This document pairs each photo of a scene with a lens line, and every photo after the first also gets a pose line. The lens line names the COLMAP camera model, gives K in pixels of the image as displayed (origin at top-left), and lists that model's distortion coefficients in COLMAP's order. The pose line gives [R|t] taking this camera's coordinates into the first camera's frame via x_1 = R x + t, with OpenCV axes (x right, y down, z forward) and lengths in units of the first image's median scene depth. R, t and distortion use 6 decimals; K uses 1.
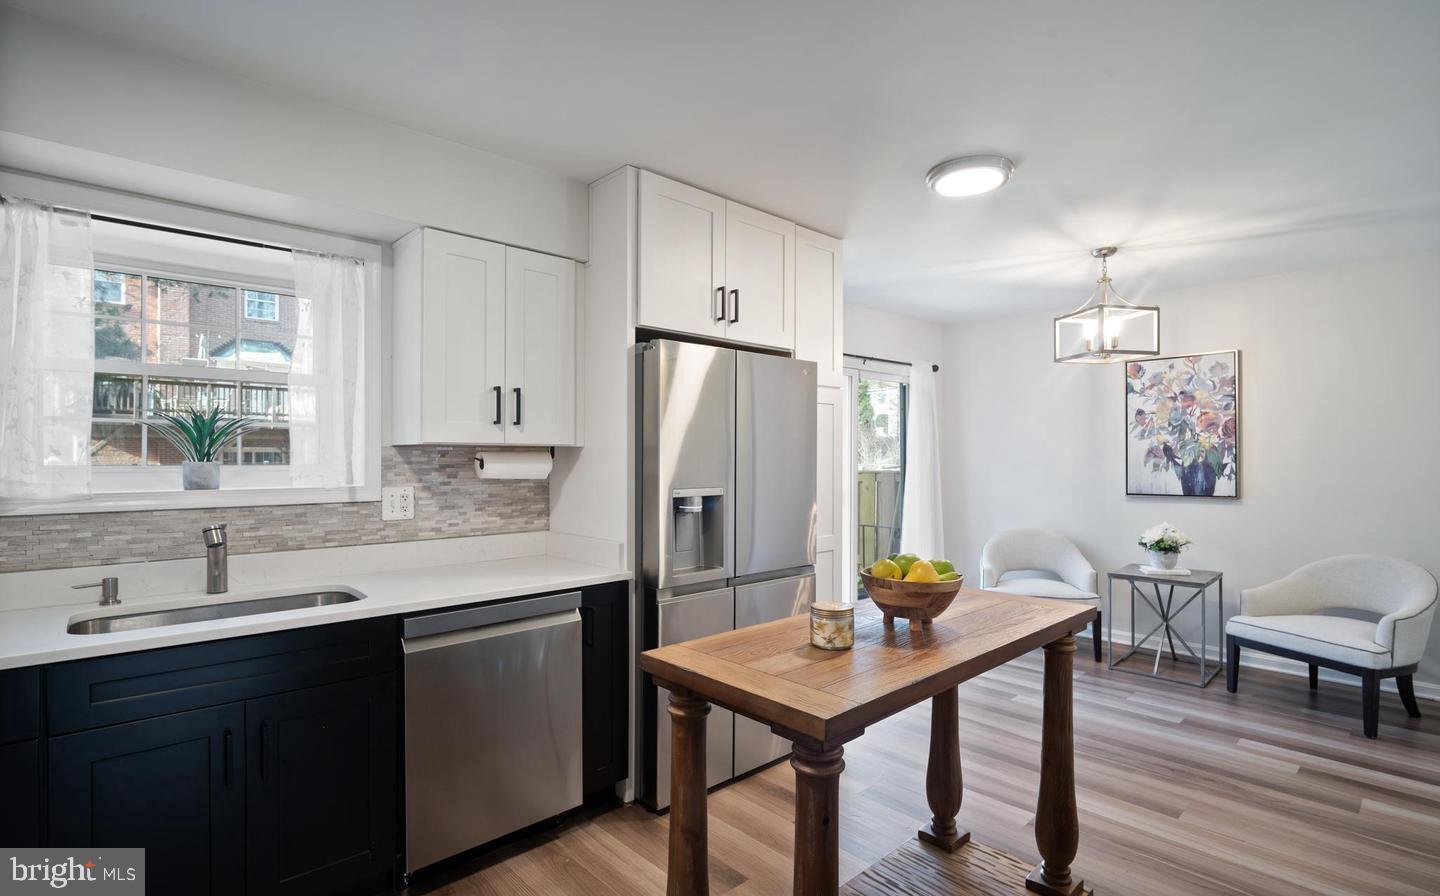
lens RADIAL K [[668.8, 0, 713.9], [0, 668.8, 455.5], [0, 0, 1]] dist [0.001192, -0.000079]
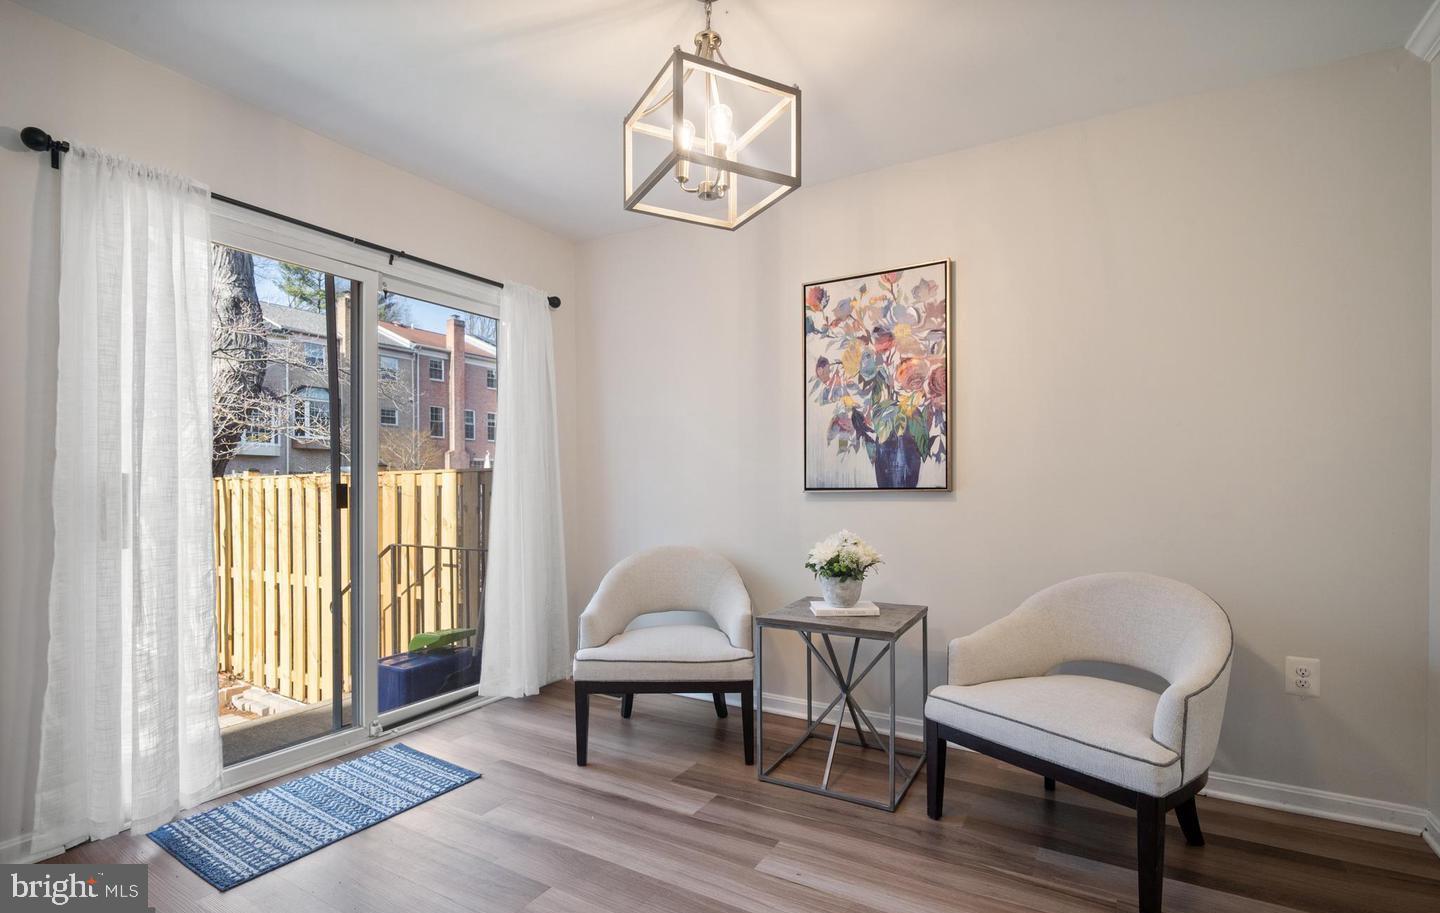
lens RADIAL K [[694.4, 0, 676.8], [0, 694.4, 482.9], [0, 0, 1]] dist [-0.000641, -0.000125]
pose [[0.963908, 0.000207, 0.266236, 0.342151], [-0.001289, 0.999992, 0.003890, 0.052868], [-0.266233, -0.004093, 0.963900, 0.413044]]
